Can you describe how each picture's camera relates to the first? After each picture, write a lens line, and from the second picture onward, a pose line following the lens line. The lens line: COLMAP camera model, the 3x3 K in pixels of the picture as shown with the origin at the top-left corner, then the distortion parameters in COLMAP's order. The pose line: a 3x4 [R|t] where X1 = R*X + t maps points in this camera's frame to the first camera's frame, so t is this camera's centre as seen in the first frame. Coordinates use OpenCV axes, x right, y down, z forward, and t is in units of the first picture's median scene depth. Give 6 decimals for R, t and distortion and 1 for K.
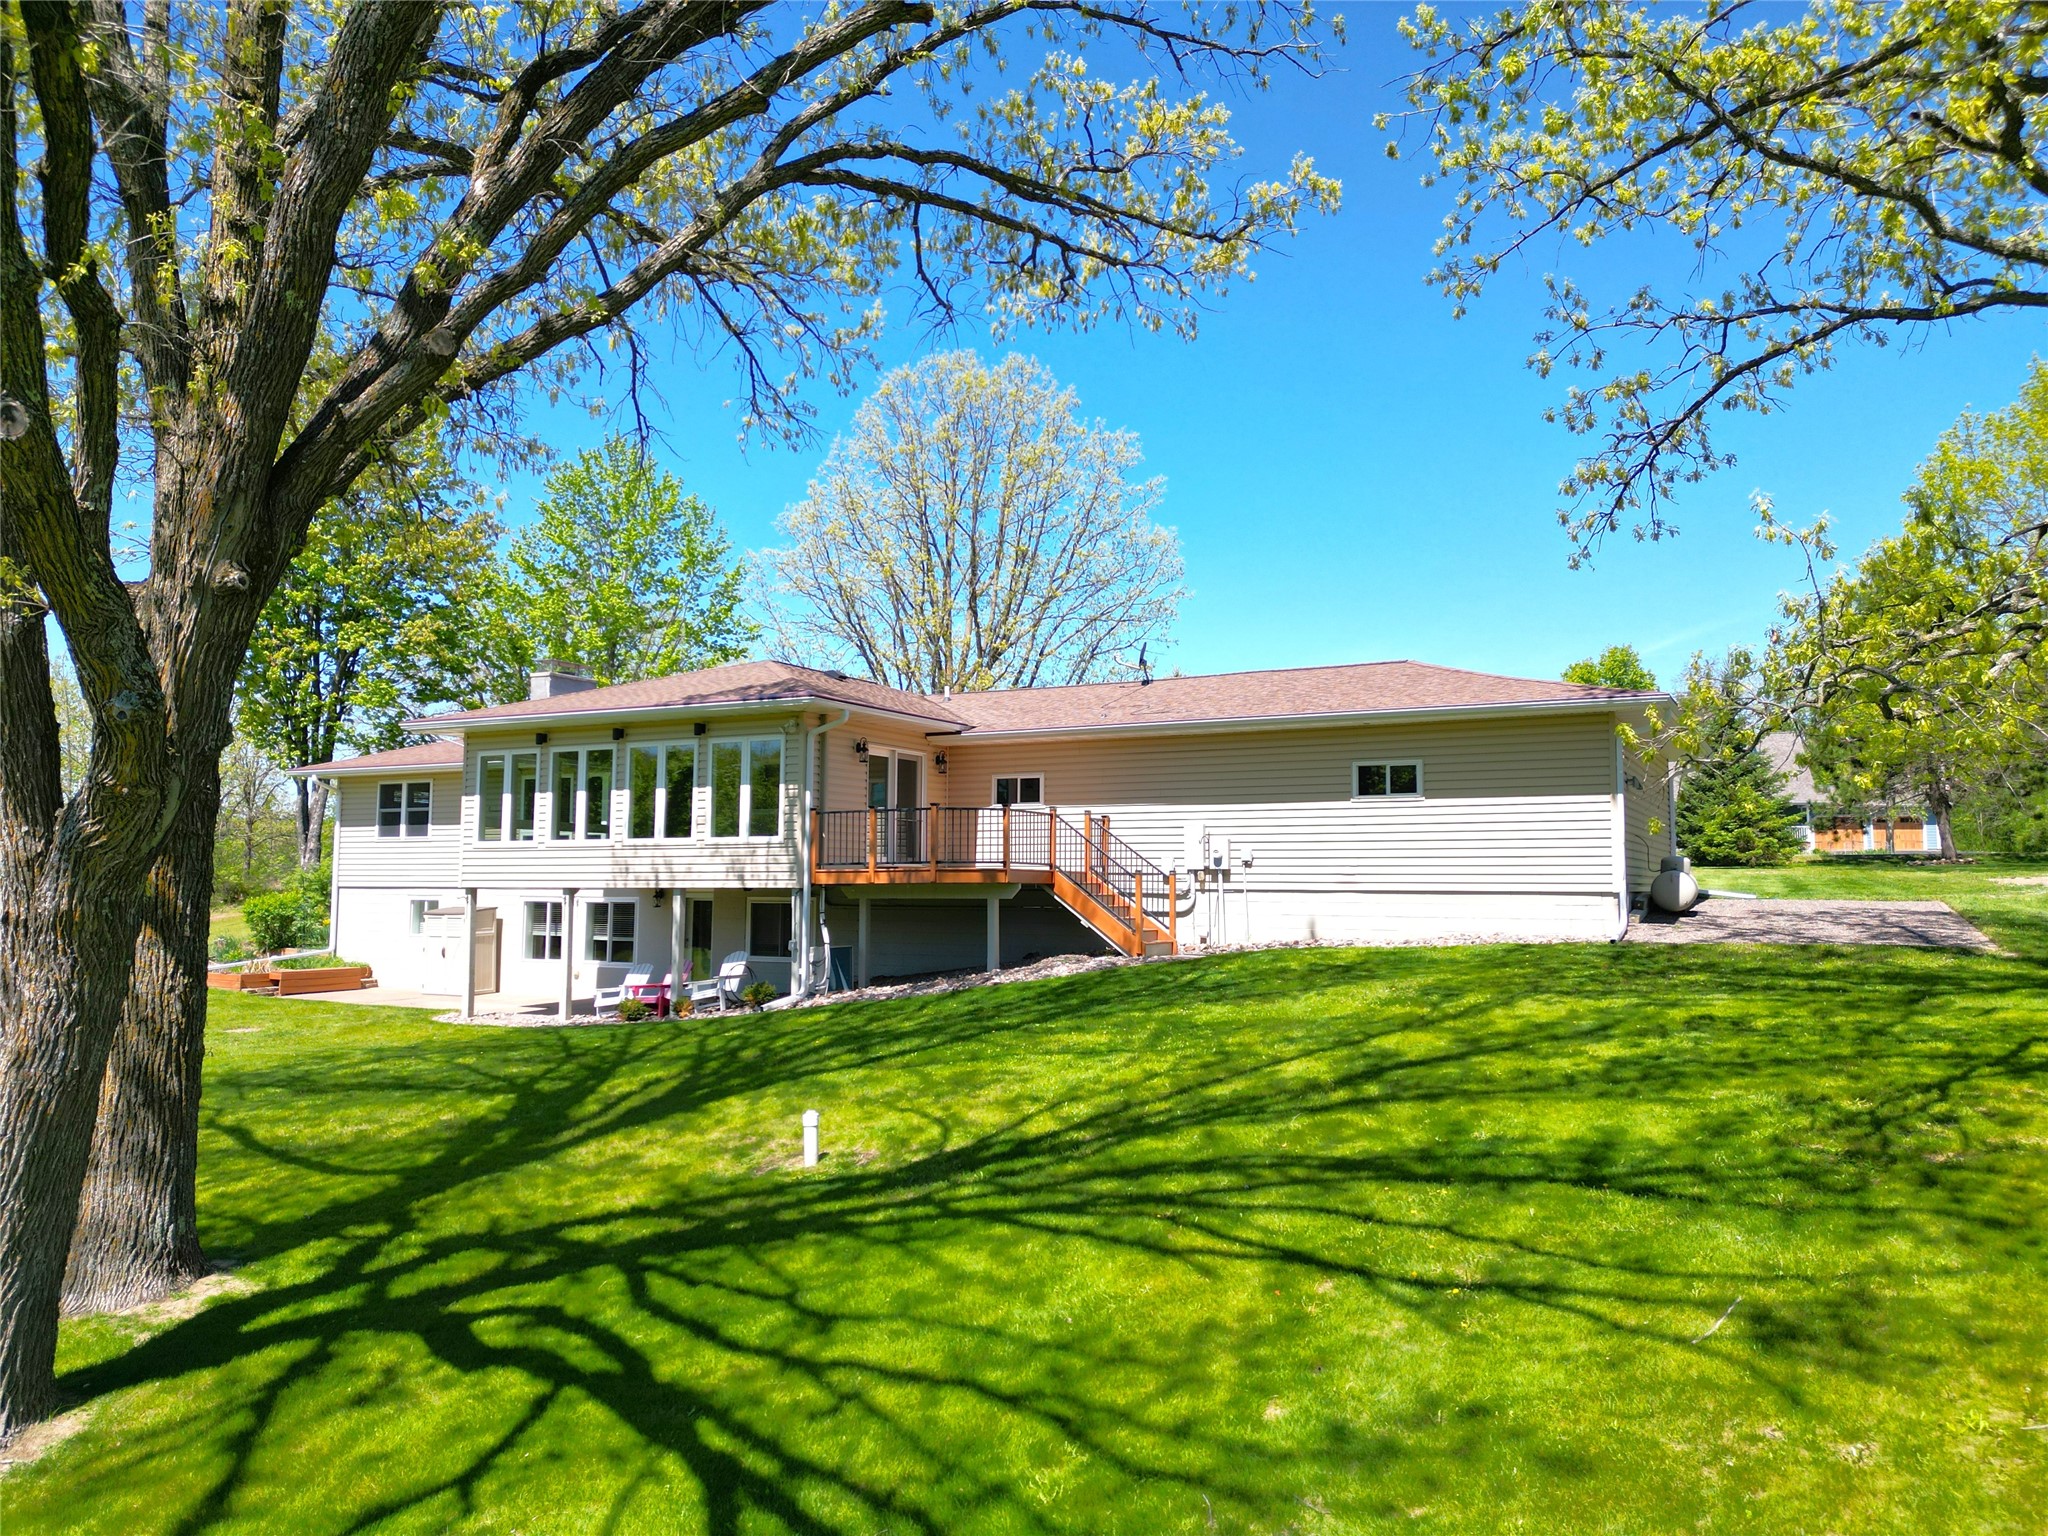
lens RADIAL K [[1406.9, 0, 1024.0], [0, 1406.9, 768.0], [0, 0, 1]] dist [0.074755, -0.077588]
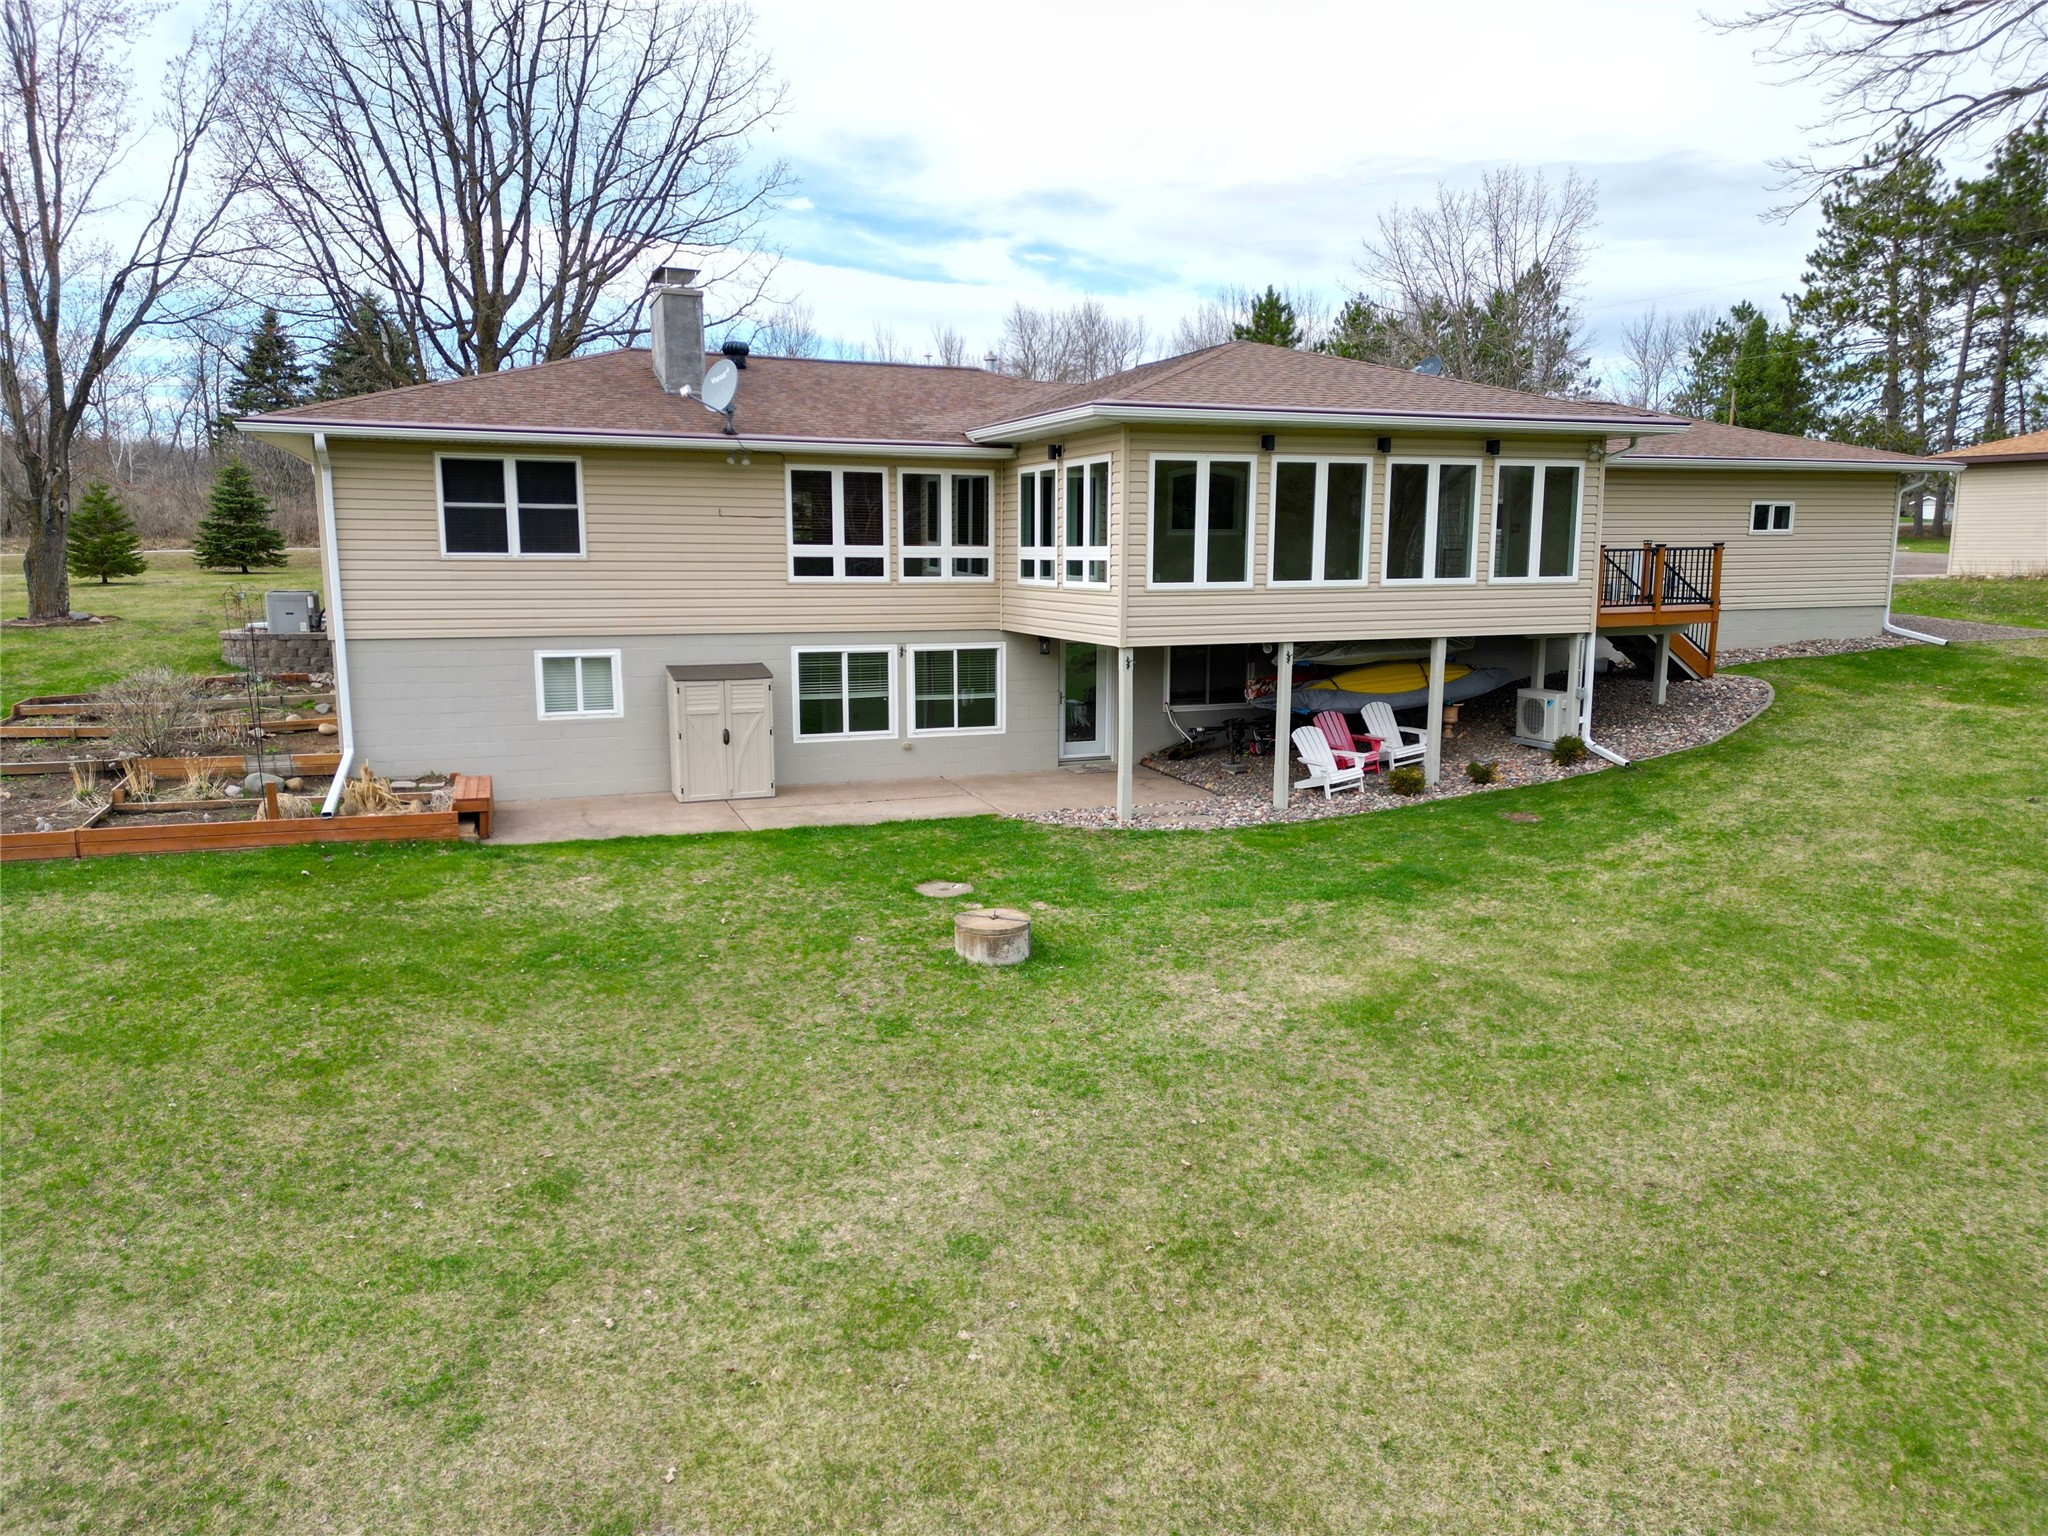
lens RADIAL K [[1422.3, 0, 1029.3], [0, 1422.3, 770.0], [0, 0, 1]] dist [0.075084, -0.079995]
pose [[0.658699, -0.119065, 0.742926, -1.058962], [-0.057945, 0.976440, 0.207865, -0.000591], [-0.750172, -0.179969, 0.636281, 0.623056]]
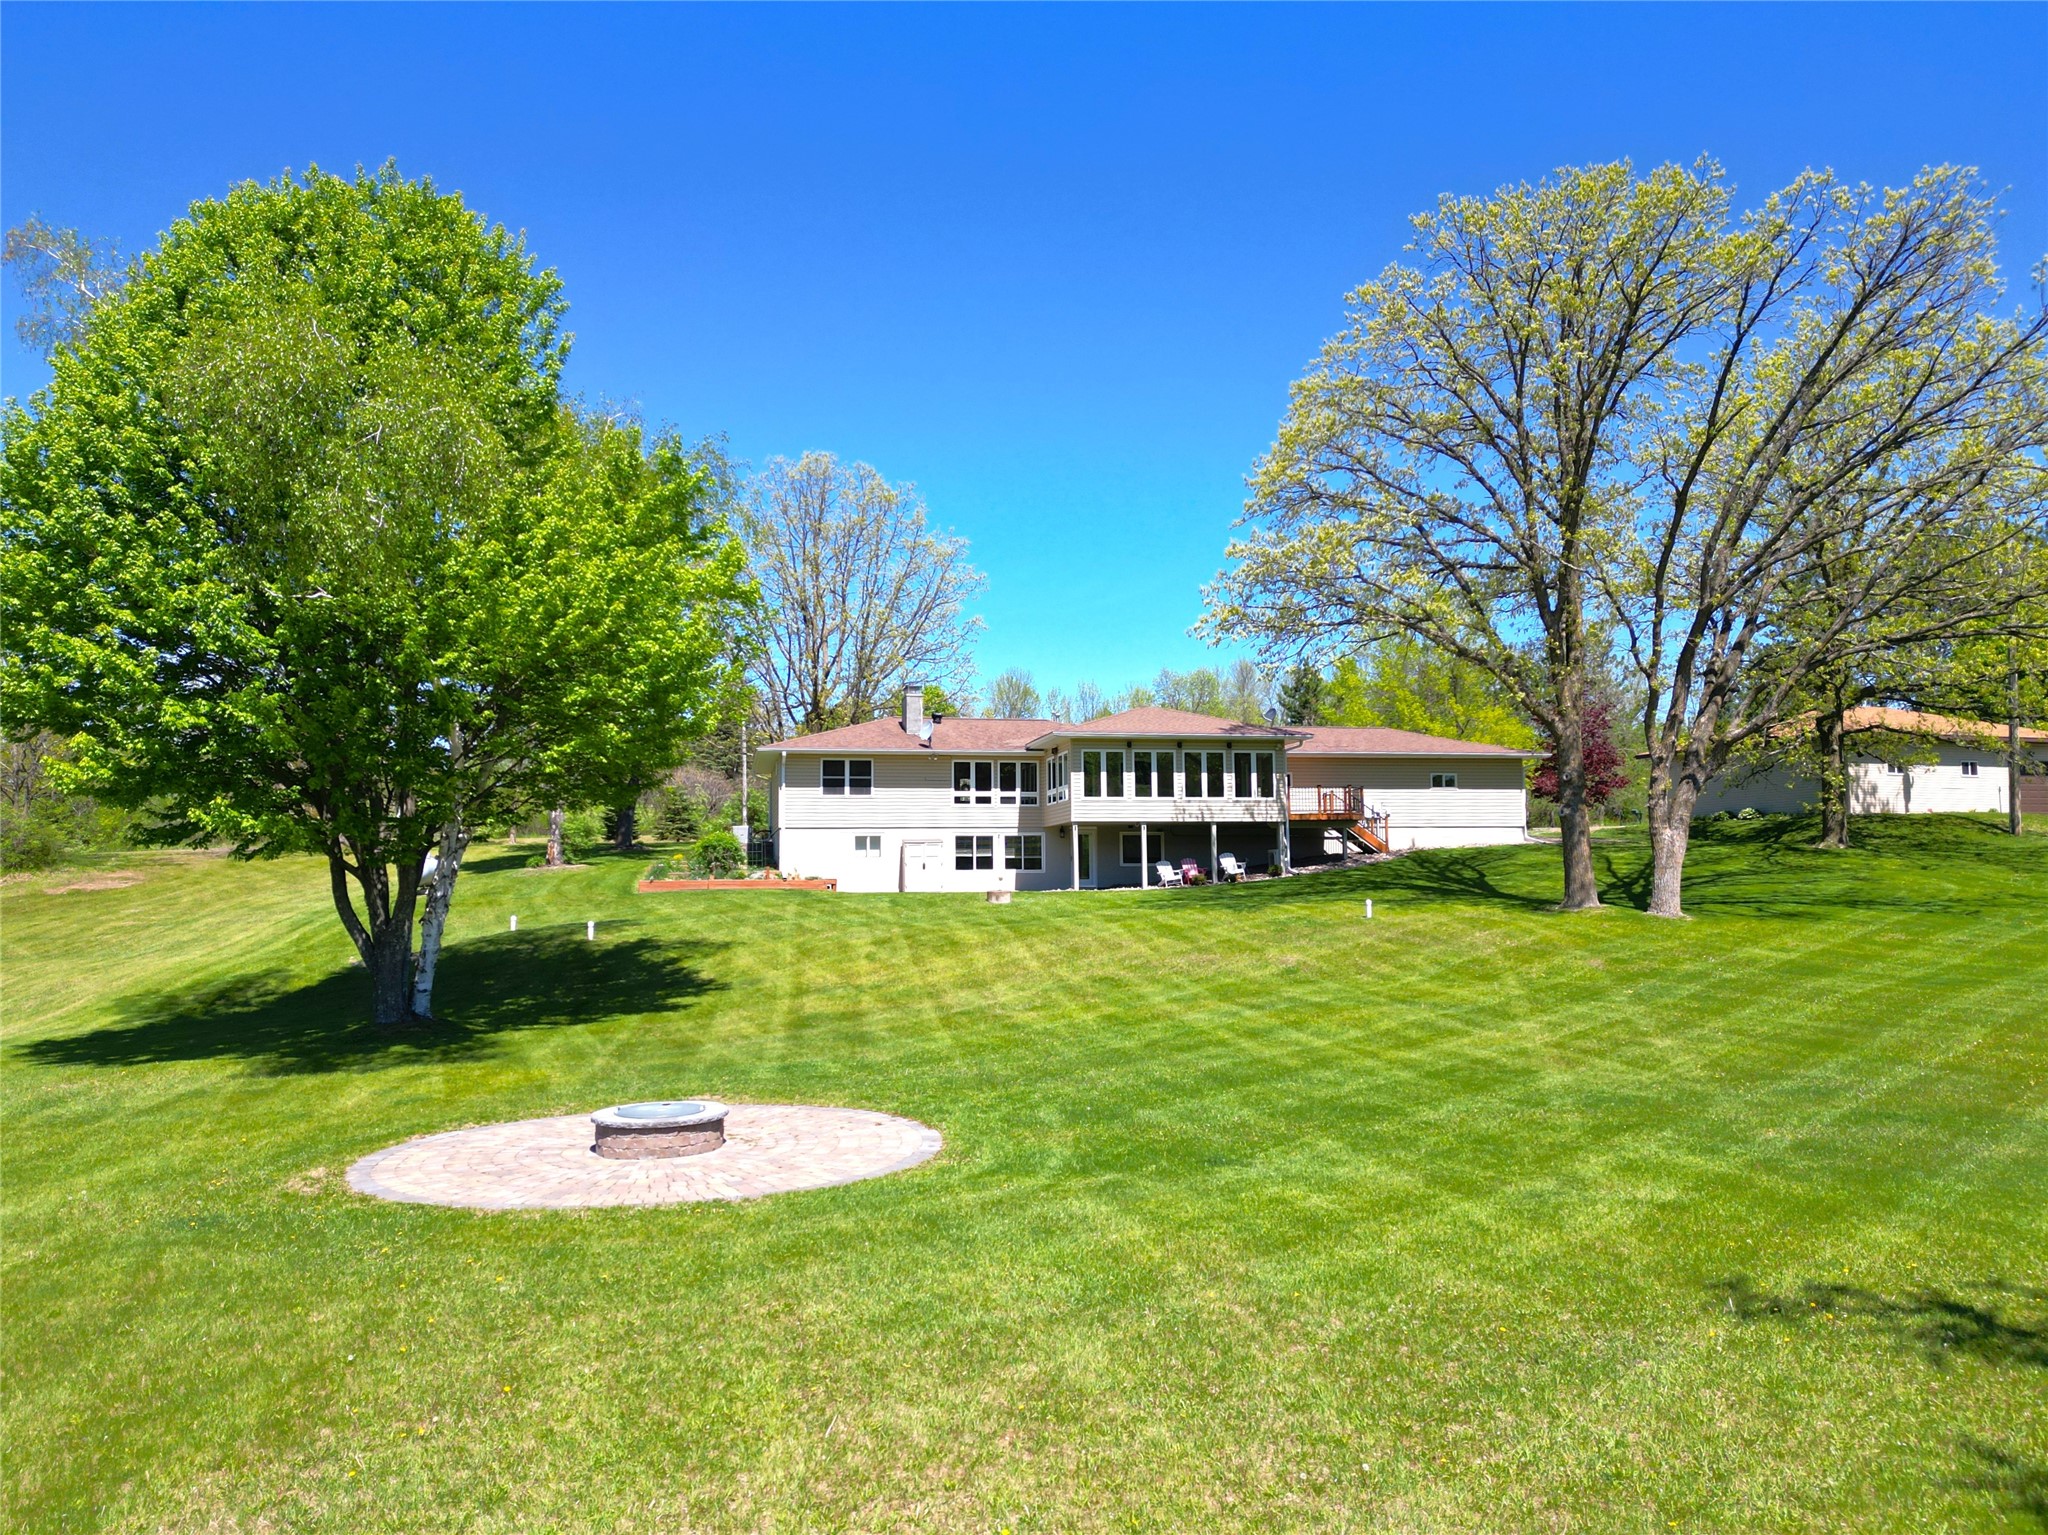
lens RADIAL K [[1452.8, 0, 1024.0], [0, 1452.8, 767.5], [0, 0, 1]] dist [0.068924, -0.064490]
pose [[0.772487, 0.041567, 0.633669, -1.806465], [-0.039115, 0.999075, -0.017853, 0.055511], [-0.633825, -0.010995, 0.773398, -0.463958]]
